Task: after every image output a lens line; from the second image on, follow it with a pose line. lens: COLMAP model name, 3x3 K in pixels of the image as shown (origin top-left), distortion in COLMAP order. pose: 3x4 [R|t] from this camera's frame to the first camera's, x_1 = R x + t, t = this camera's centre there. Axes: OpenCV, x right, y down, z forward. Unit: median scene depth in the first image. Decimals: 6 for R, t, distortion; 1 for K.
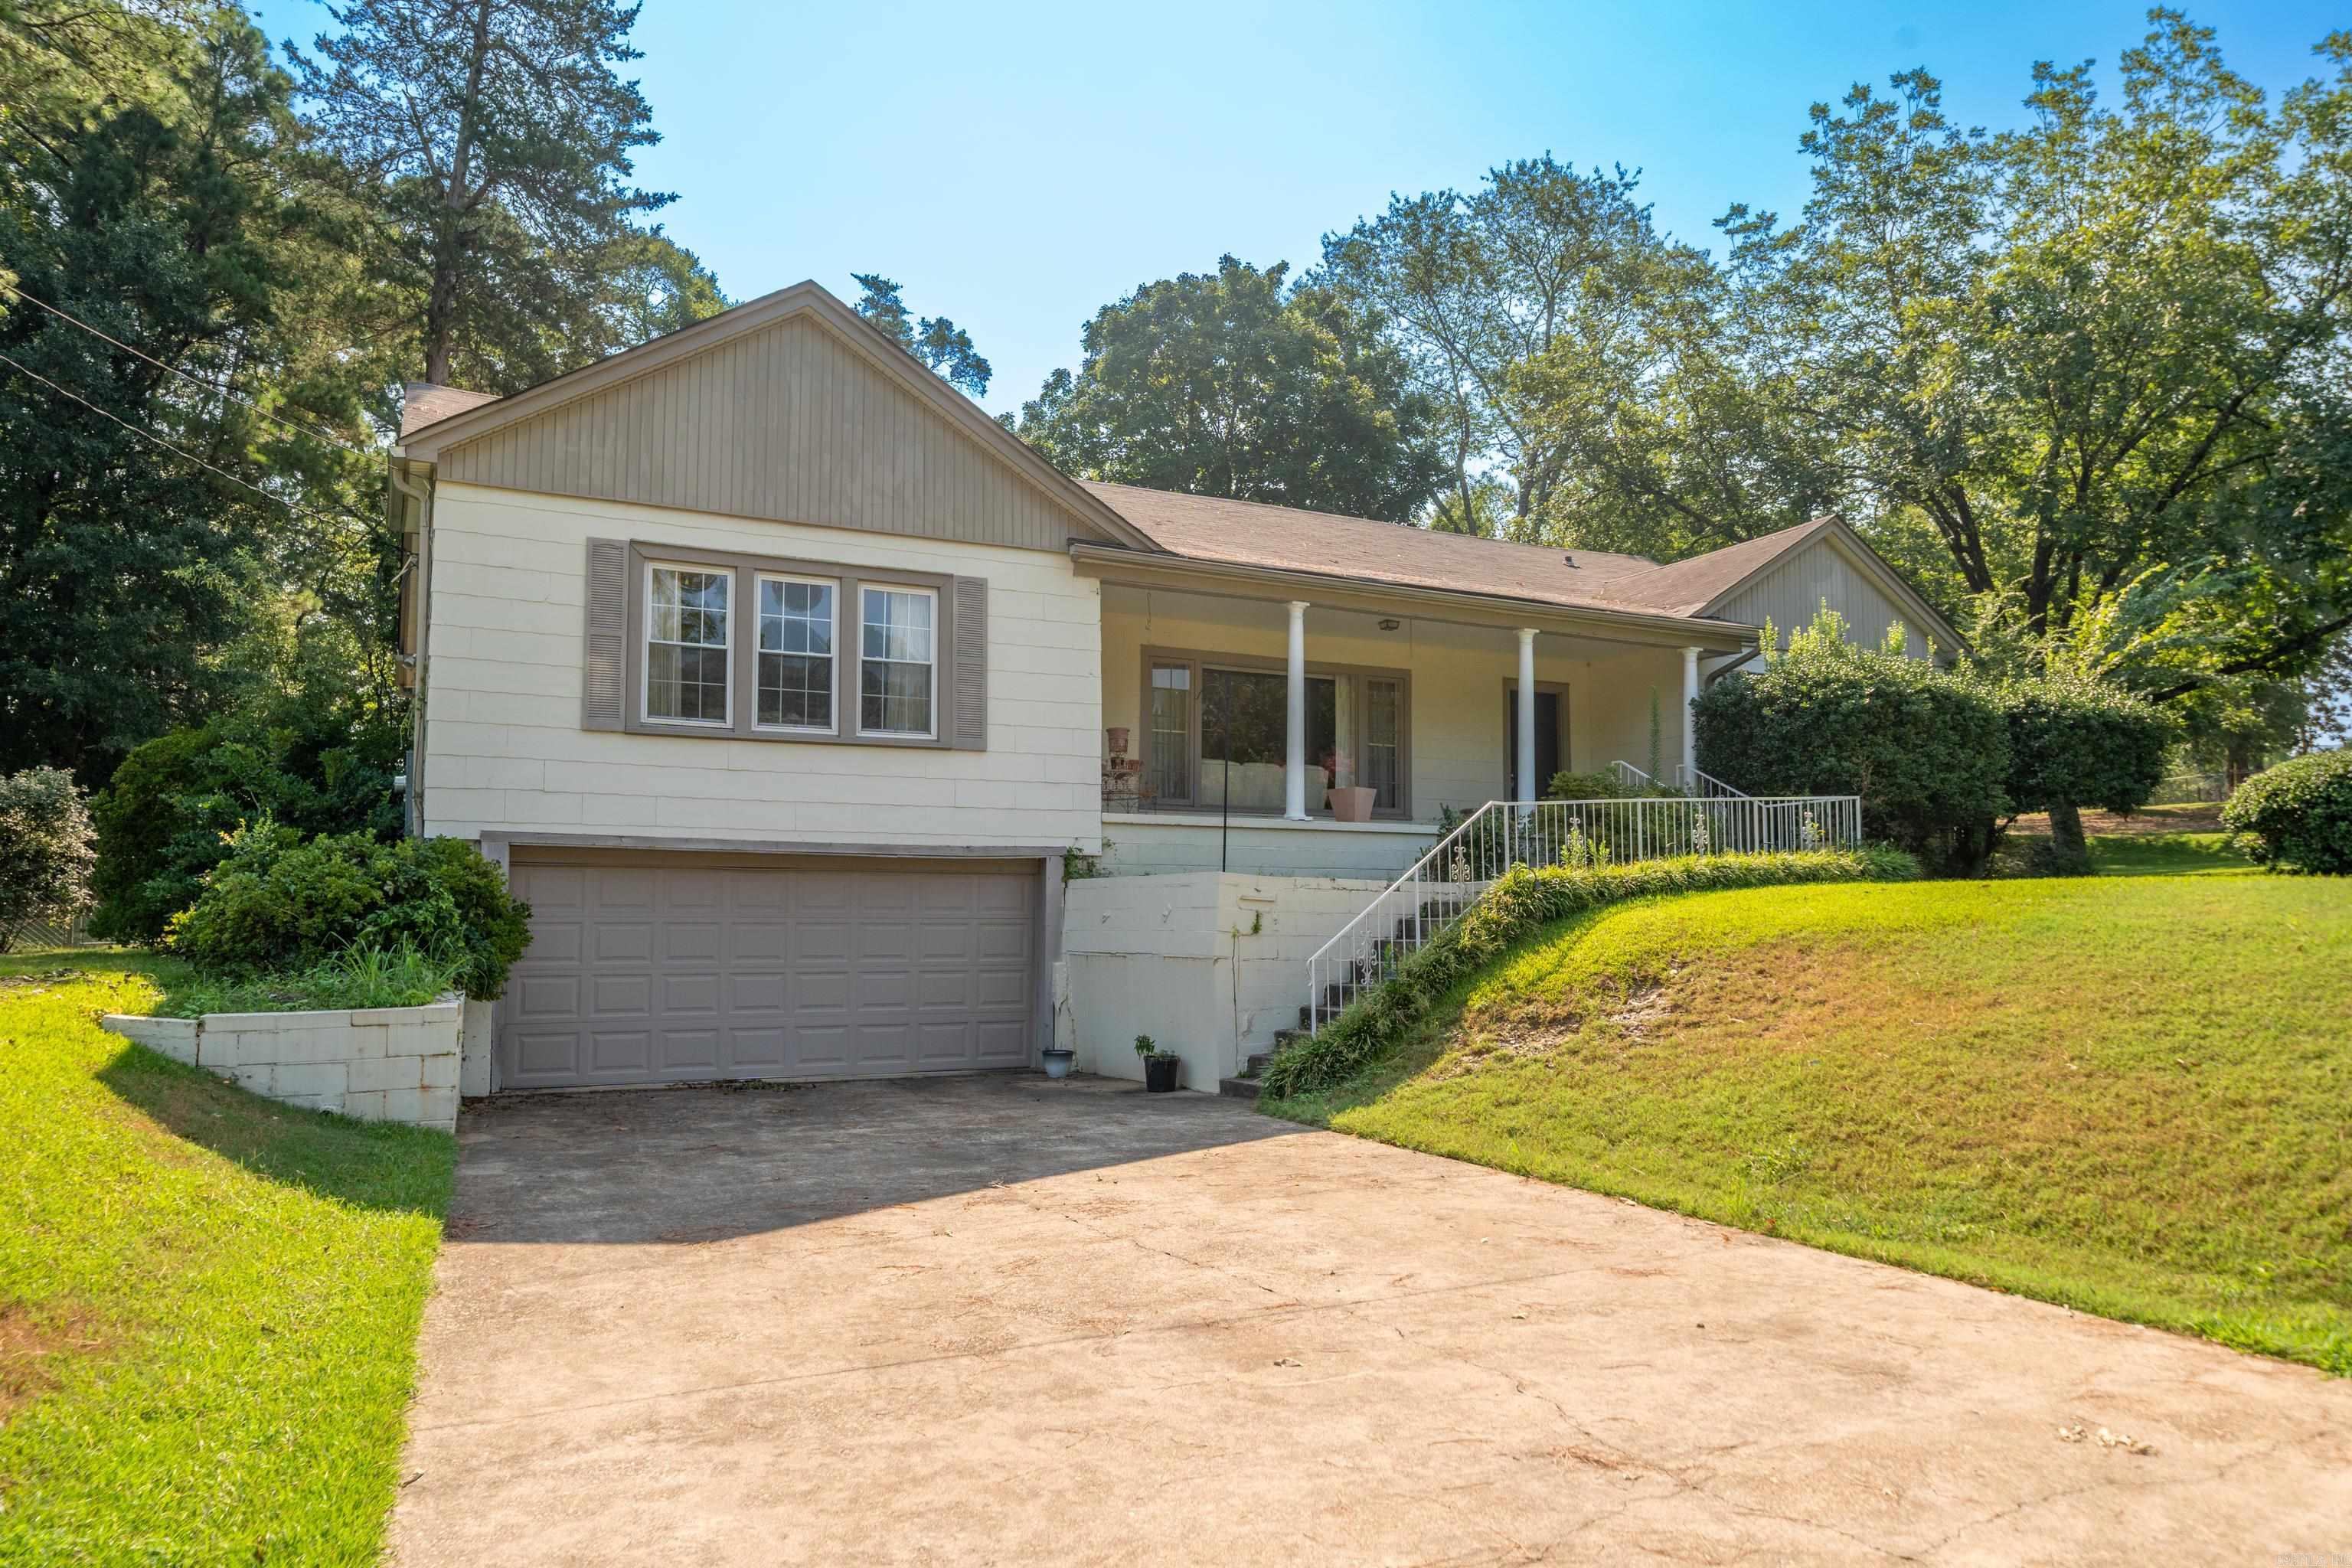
lens RADIAL K [[1612.8, 0, 1144.6], [0, 1612.8, 785.9], [0, 0, 1]] dist [0.003631, 0.004499]
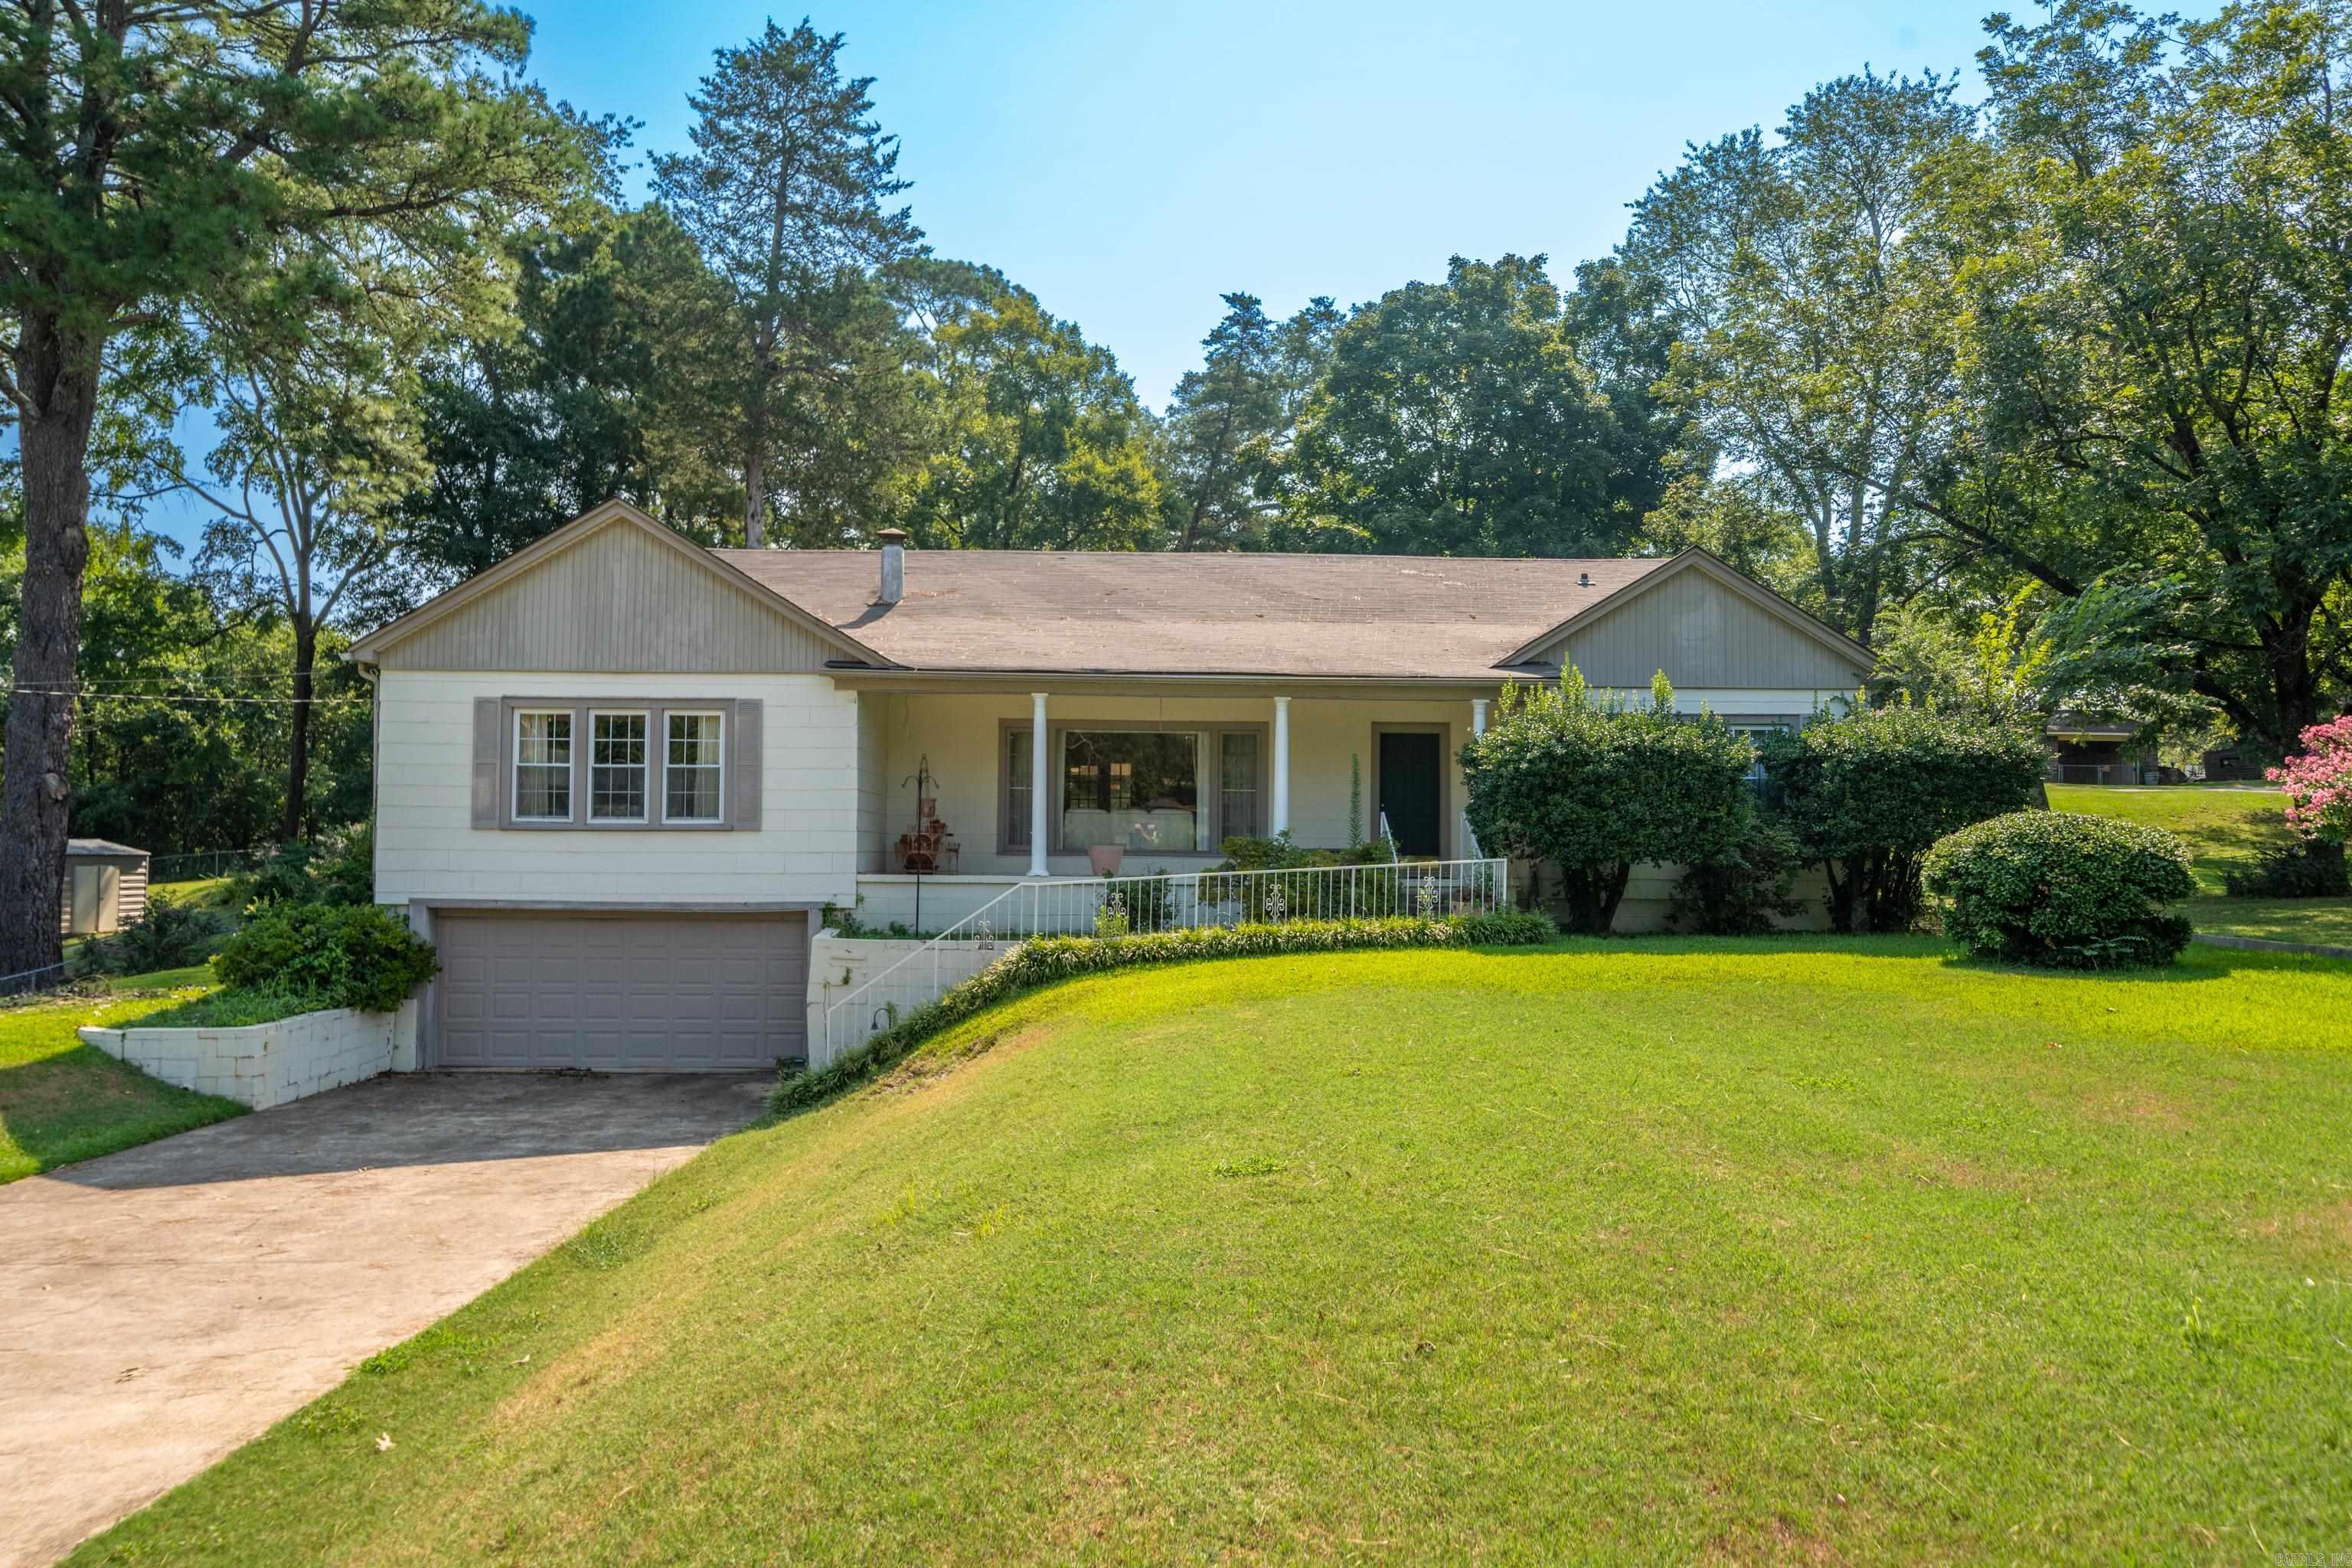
lens RADIAL K [[1612.8, 0, 1144.6], [0, 1612.8, 785.9], [0, 0, 1]] dist [0.003631, 0.004499]
pose [[0.898169, -0.012802, -0.439465, 0.769167], [0.034142, 0.998588, 0.040688, -0.101505], [0.438323, -0.051549, 0.897338, -0.050943]]
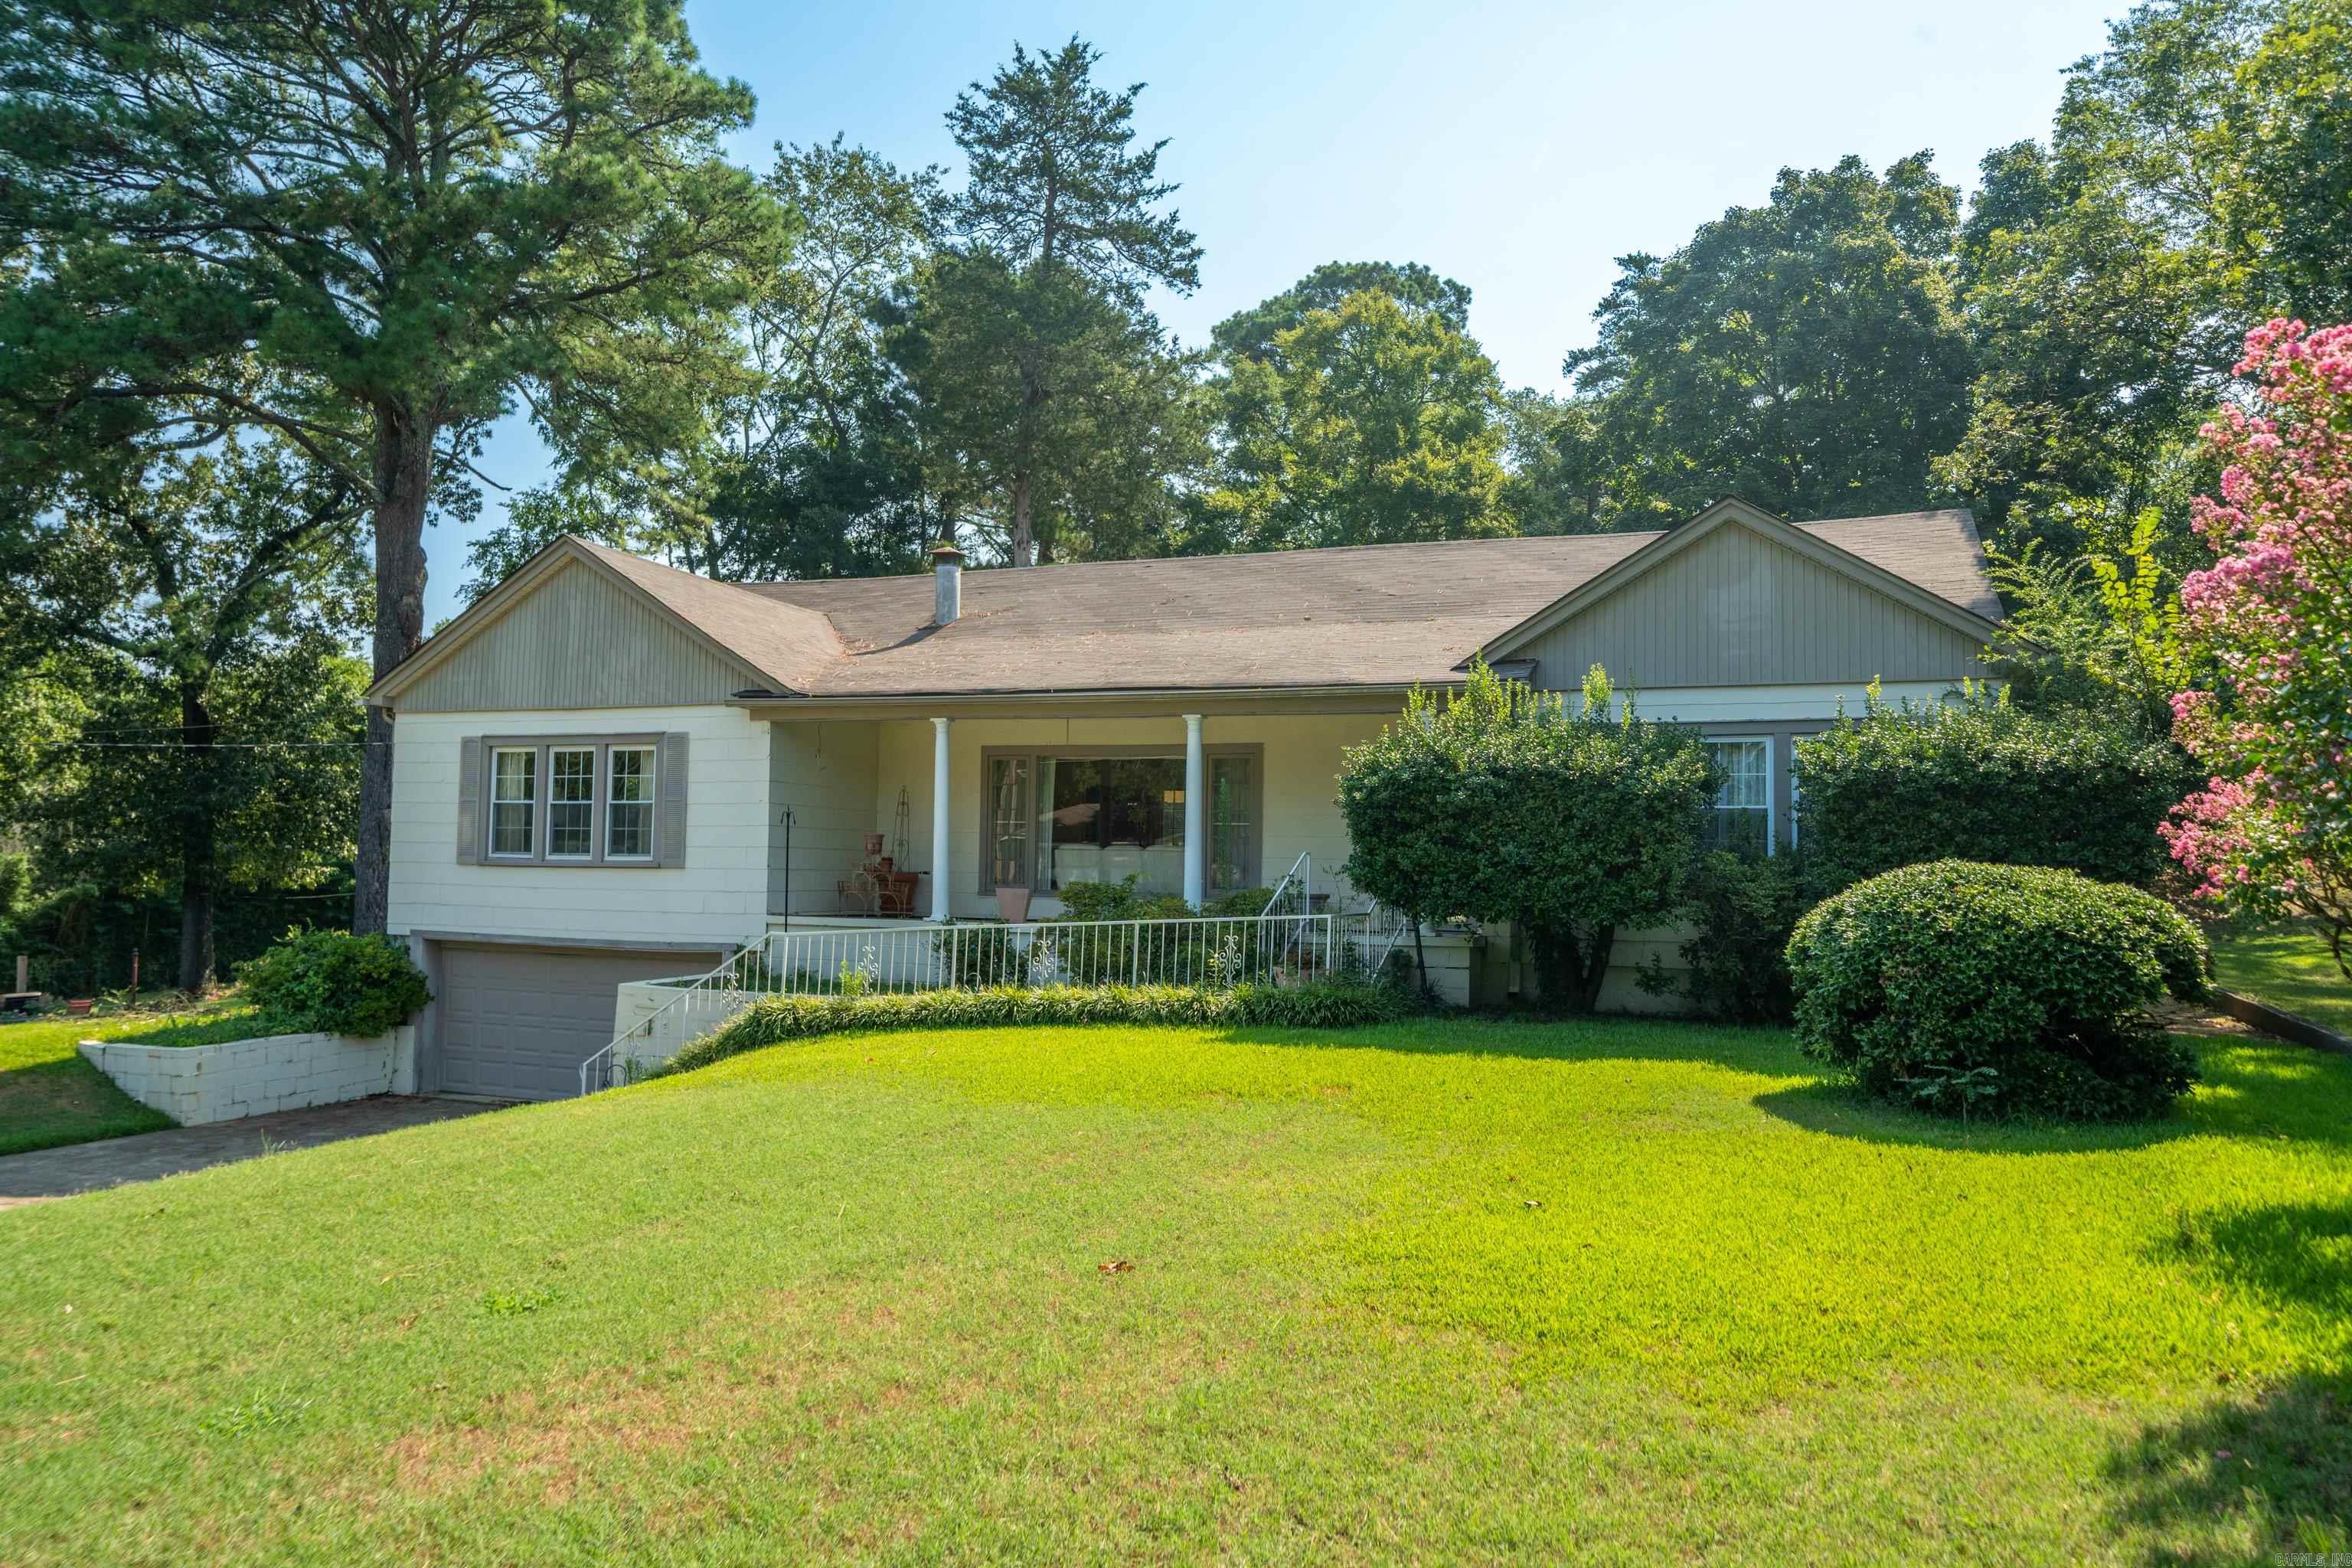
lens RADIAL K [[1612.8, 0, 1144.6], [0, 1612.8, 785.9], [0, 0, 1]] dist [0.003631, 0.004499]
pose [[0.653140, -0.027865, -0.756724, 1.115015], [0.052958, 0.998557, 0.008939, -0.078912], [0.755383, -0.045913, 0.653673, 0.439612]]
